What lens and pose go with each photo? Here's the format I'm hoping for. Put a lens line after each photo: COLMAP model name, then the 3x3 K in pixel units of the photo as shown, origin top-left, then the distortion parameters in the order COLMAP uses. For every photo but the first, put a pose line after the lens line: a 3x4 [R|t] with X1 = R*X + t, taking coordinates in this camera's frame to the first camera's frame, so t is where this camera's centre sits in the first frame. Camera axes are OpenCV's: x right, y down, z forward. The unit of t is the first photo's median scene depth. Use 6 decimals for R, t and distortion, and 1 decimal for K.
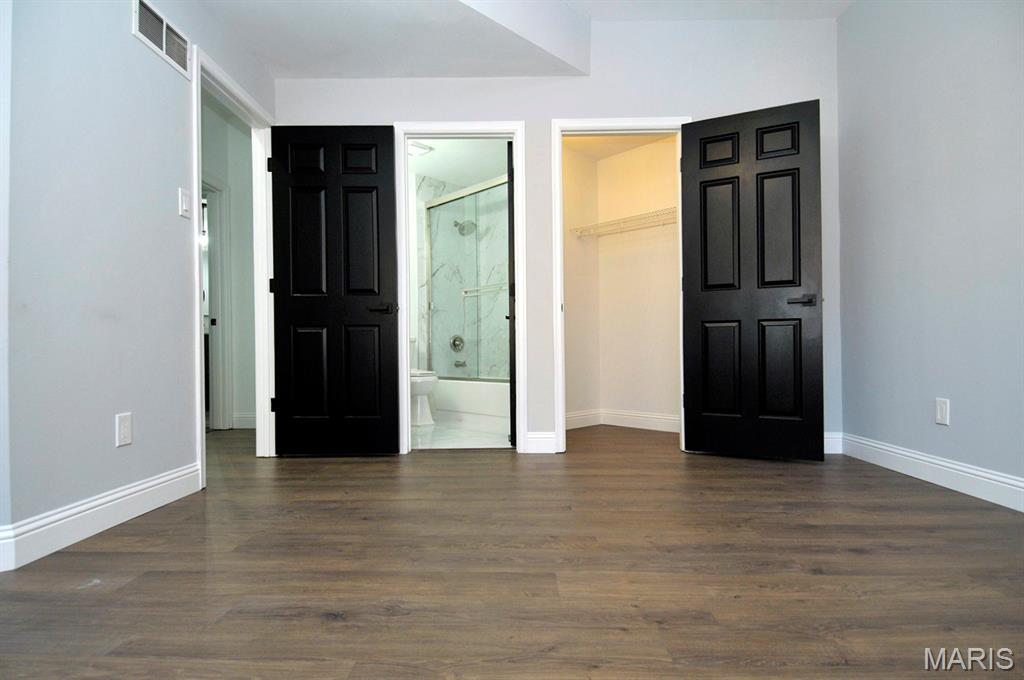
lens RADIAL K [[540.8, 0, 526.6], [0, 540.8, 358.2], [0, 0, 1]] dist [0.046773, -0.045615]
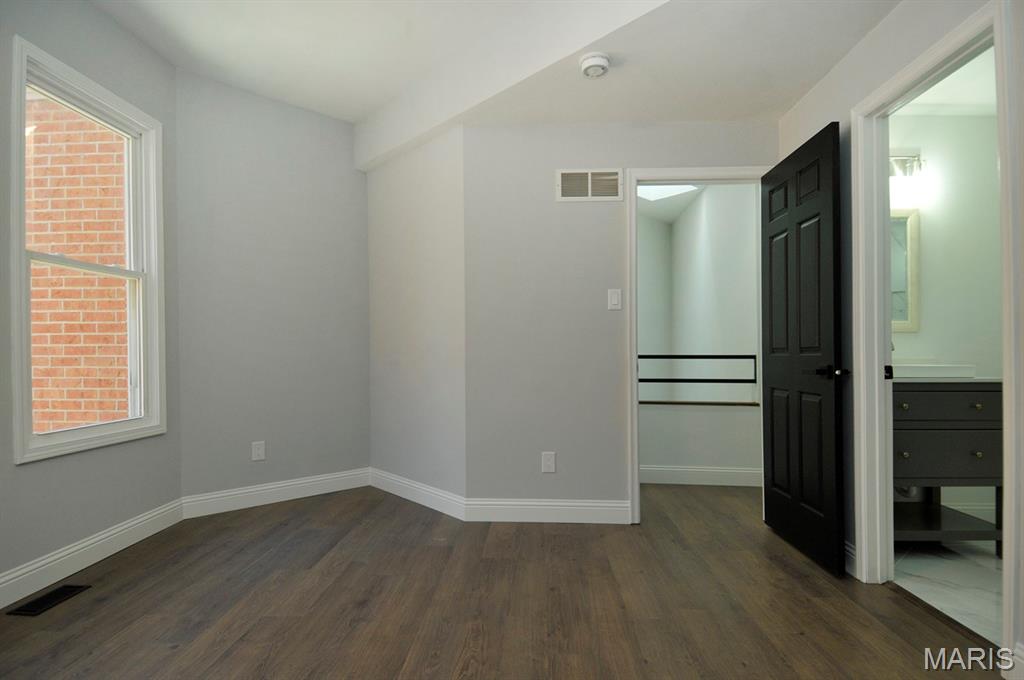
lens RADIAL K [[535.1, 0, 514.9], [0, 535.1, 355.9], [0, 0, 1]] dist [0.068497, -0.062917]
pose [[-0.033252, -0.000919, -0.999447, 0.662046], [-0.015157, 0.999885, -0.000415, -0.142086], [0.999332, 0.015135, -0.033262, 0.800858]]
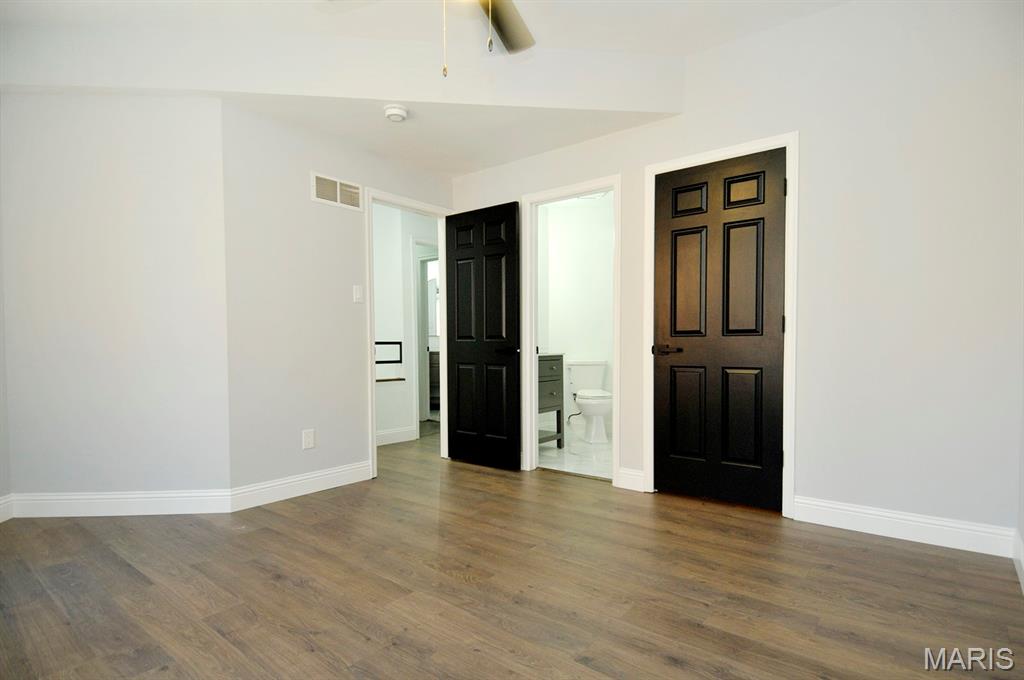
lens RADIAL K [[535.1, 0, 514.9], [0, 535.1, 355.9], [0, 0, 1]] dist [0.068497, -0.062917]
pose [[0.786196, 0.010937, -0.617881, 0.669848], [-0.005376, 0.999927, 0.010860, -0.125123], [0.617954, -0.005217, 0.786197, 0.069949]]
